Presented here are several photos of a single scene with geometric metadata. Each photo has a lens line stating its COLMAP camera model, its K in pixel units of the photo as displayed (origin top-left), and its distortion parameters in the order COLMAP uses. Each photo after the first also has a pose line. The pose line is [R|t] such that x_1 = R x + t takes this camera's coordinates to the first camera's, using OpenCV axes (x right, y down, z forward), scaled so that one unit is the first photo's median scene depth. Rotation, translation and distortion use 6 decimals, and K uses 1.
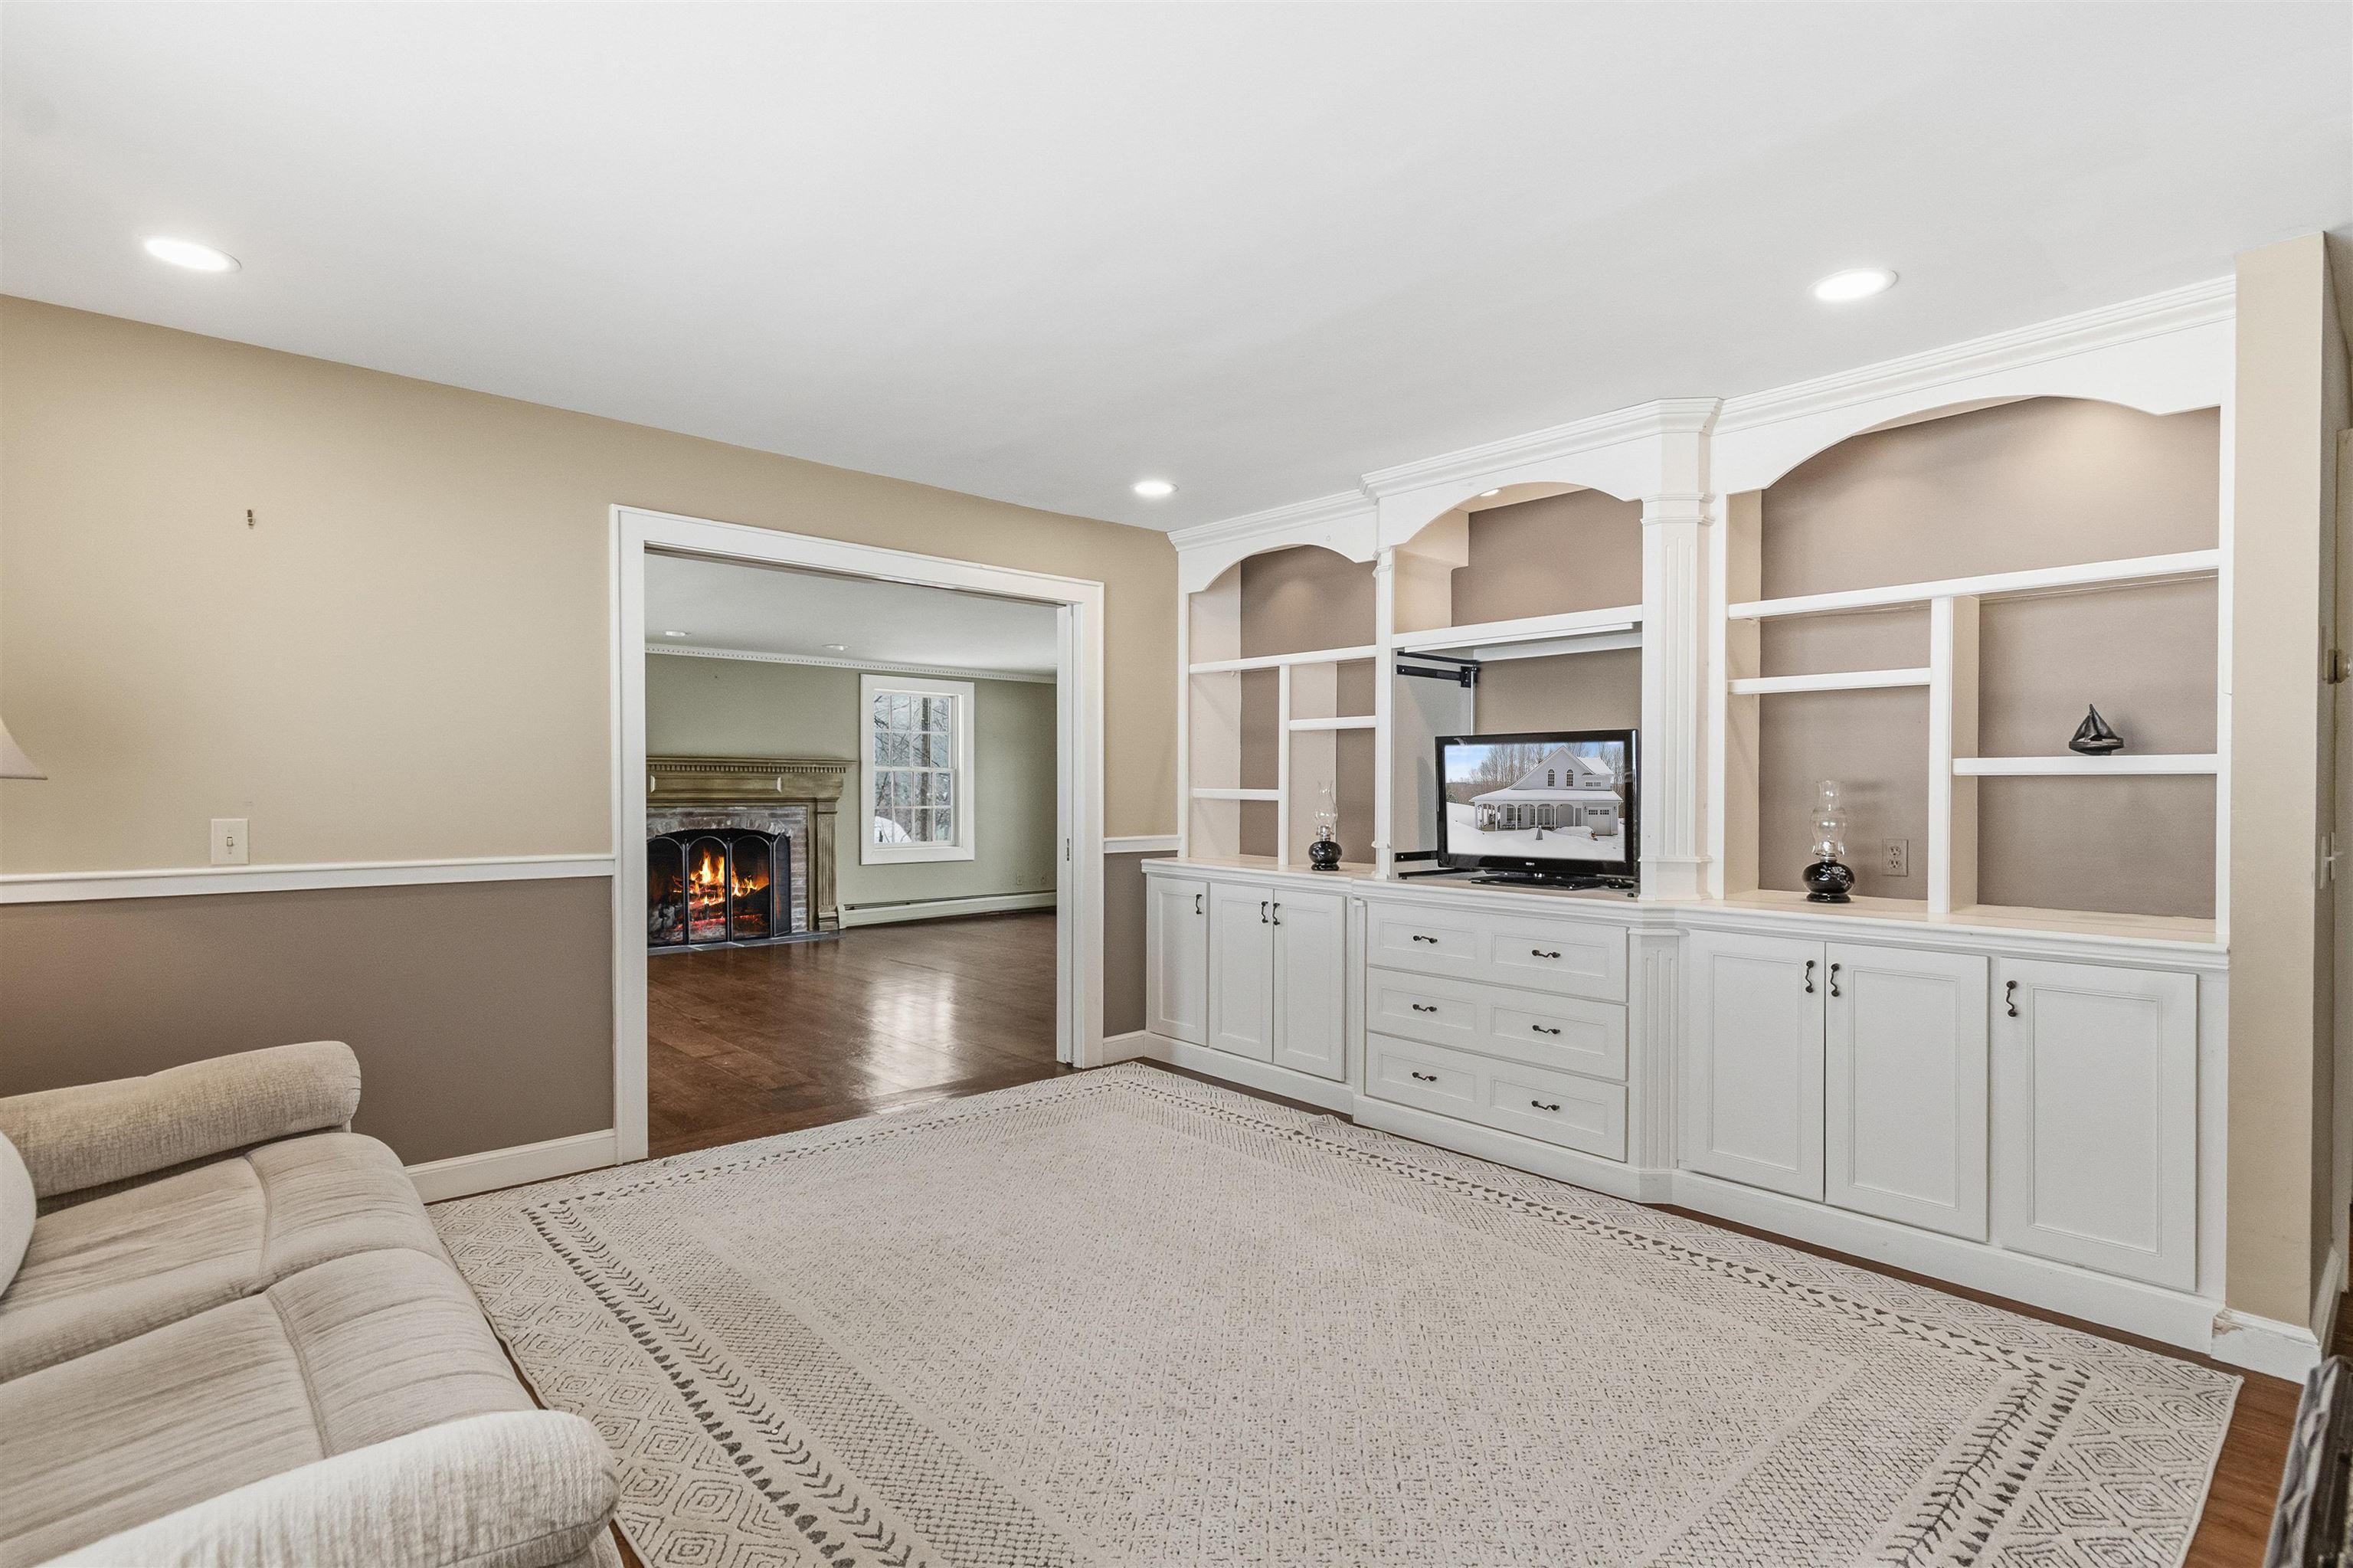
lens RADIAL K [[1136.0, 0, 1180.5], [0, 1136.0, 792.2], [0, 0, 1]] dist [0.003908, -0.000891]
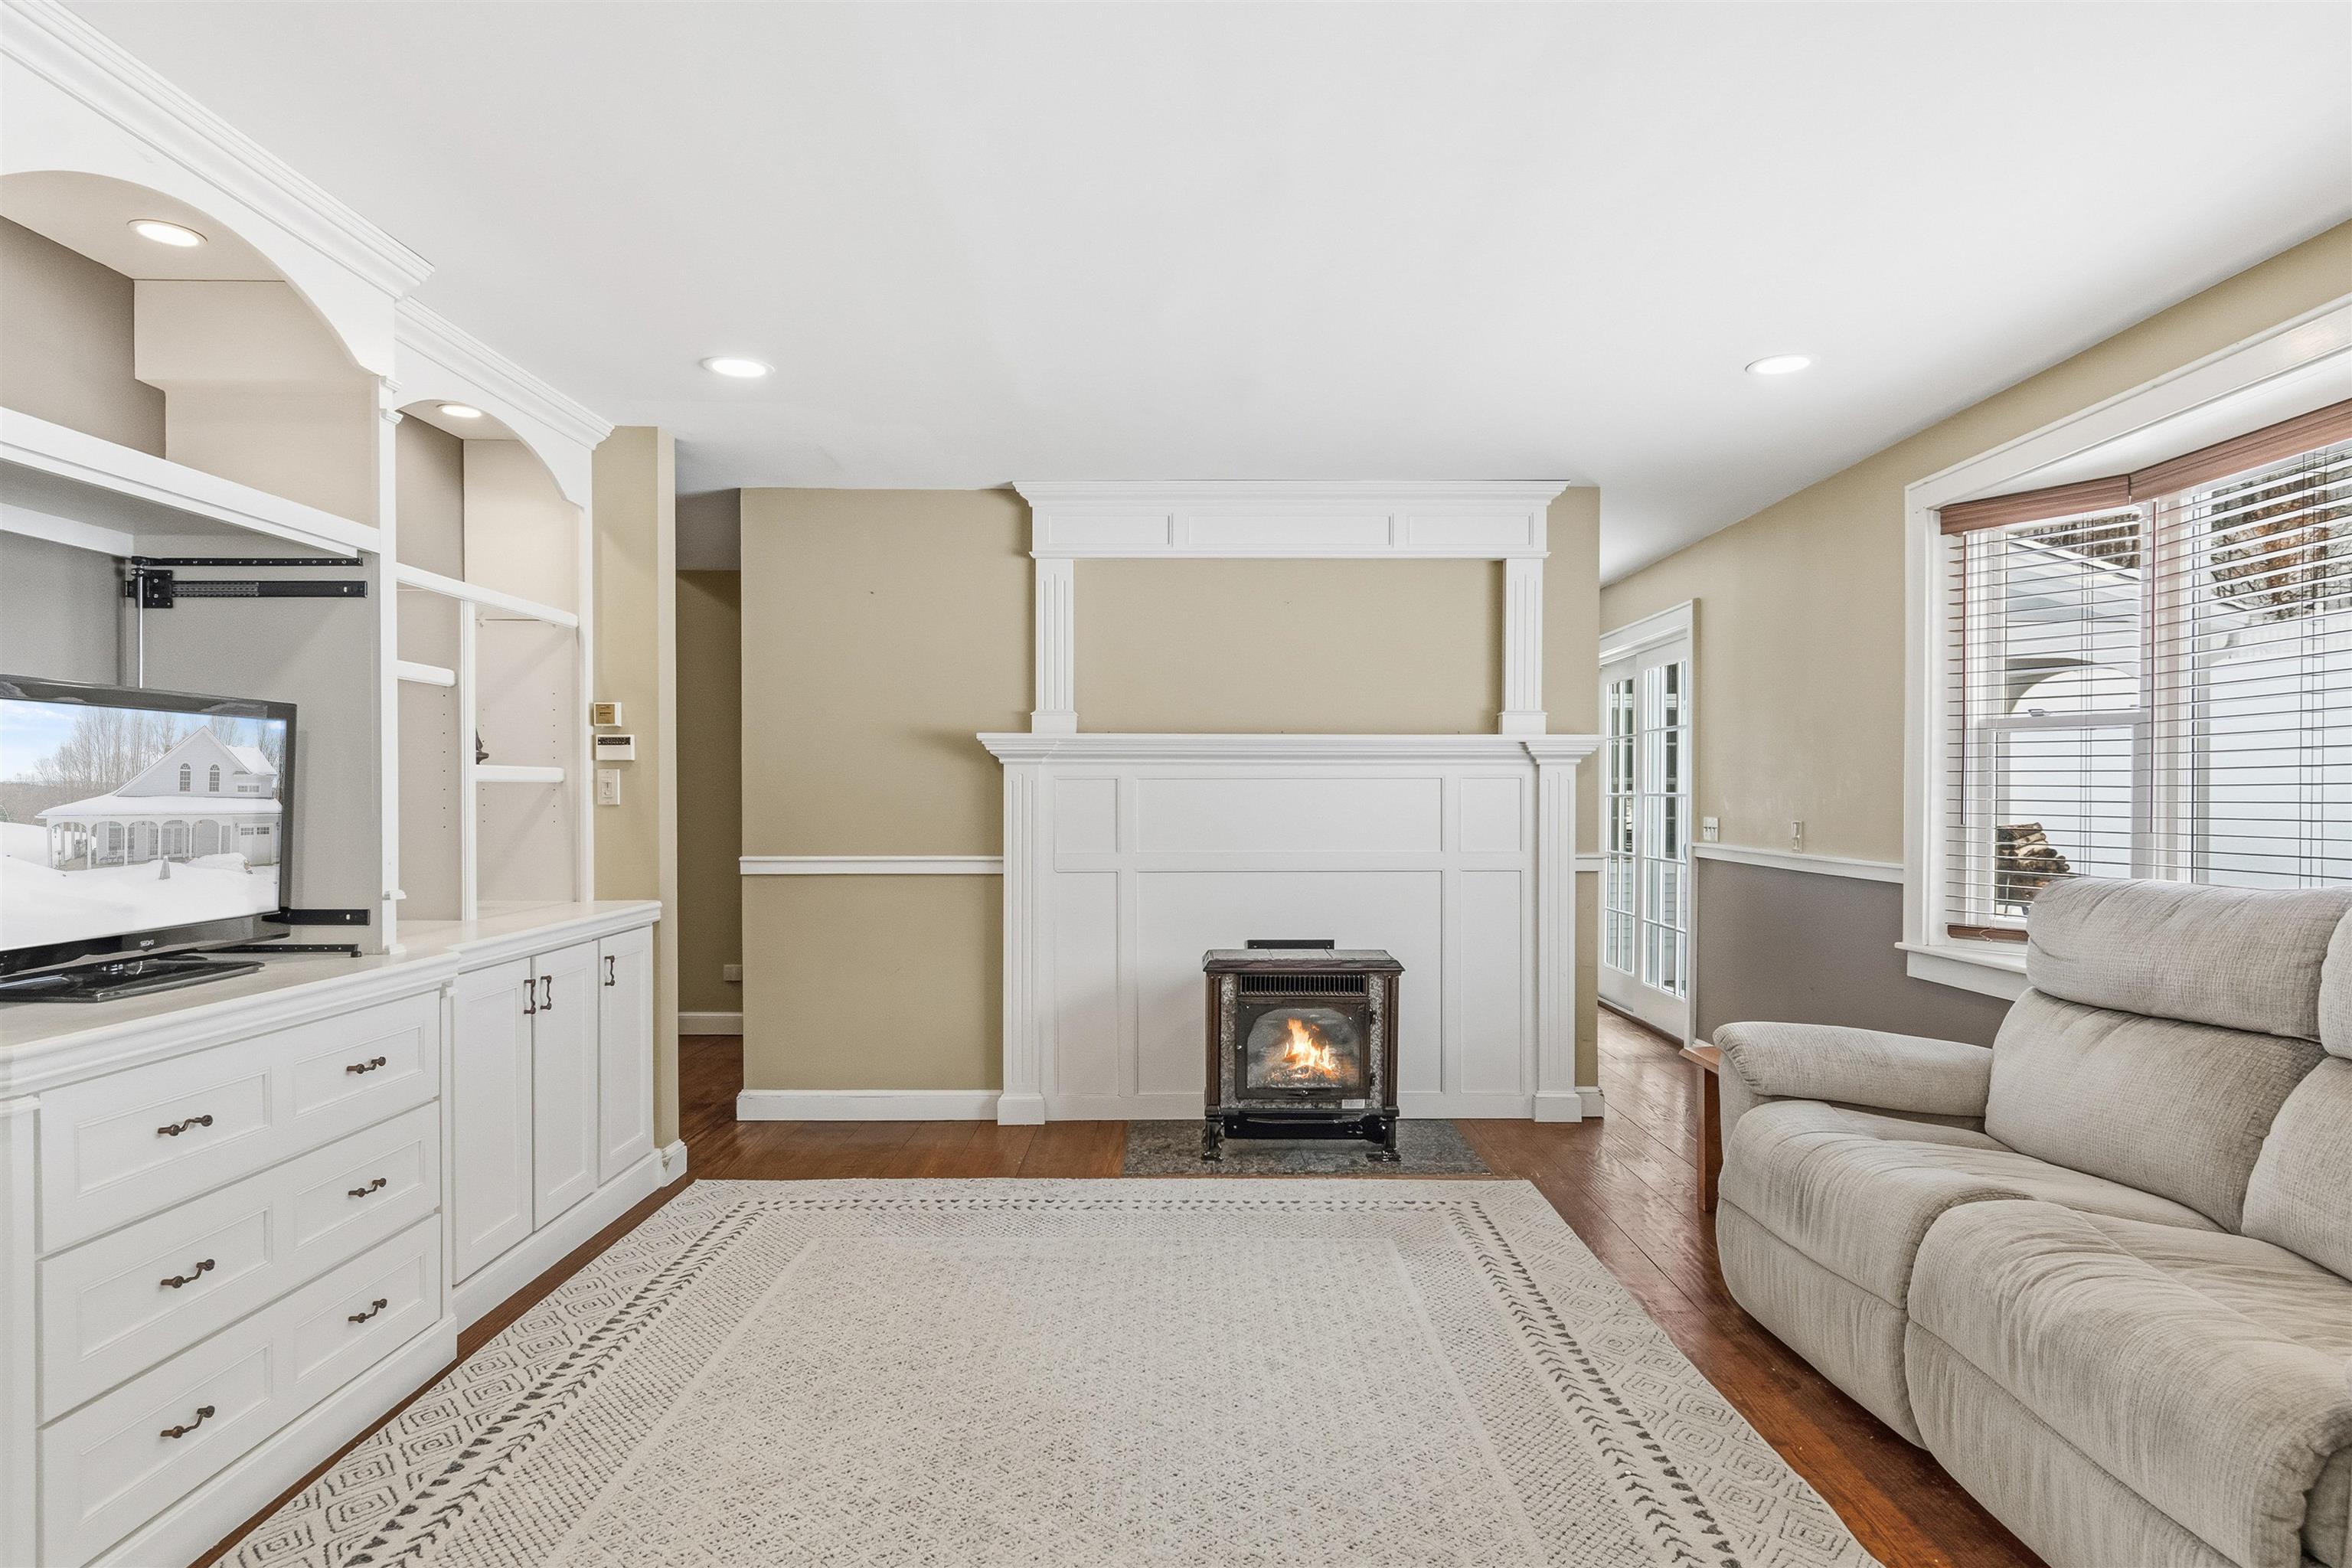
lens RADIAL K [[1280.2, 0, 1228.9], [0, 1280.2, 803.0], [0, 0, 1]] dist [0.002422, -0.005686]
pose [[-0.754745, -0.006817, 0.655983, -0.524003], [0.004097, 0.999878, 0.015105, -0.008201], [-0.656006, 0.014088, -0.754625, 1.317744]]
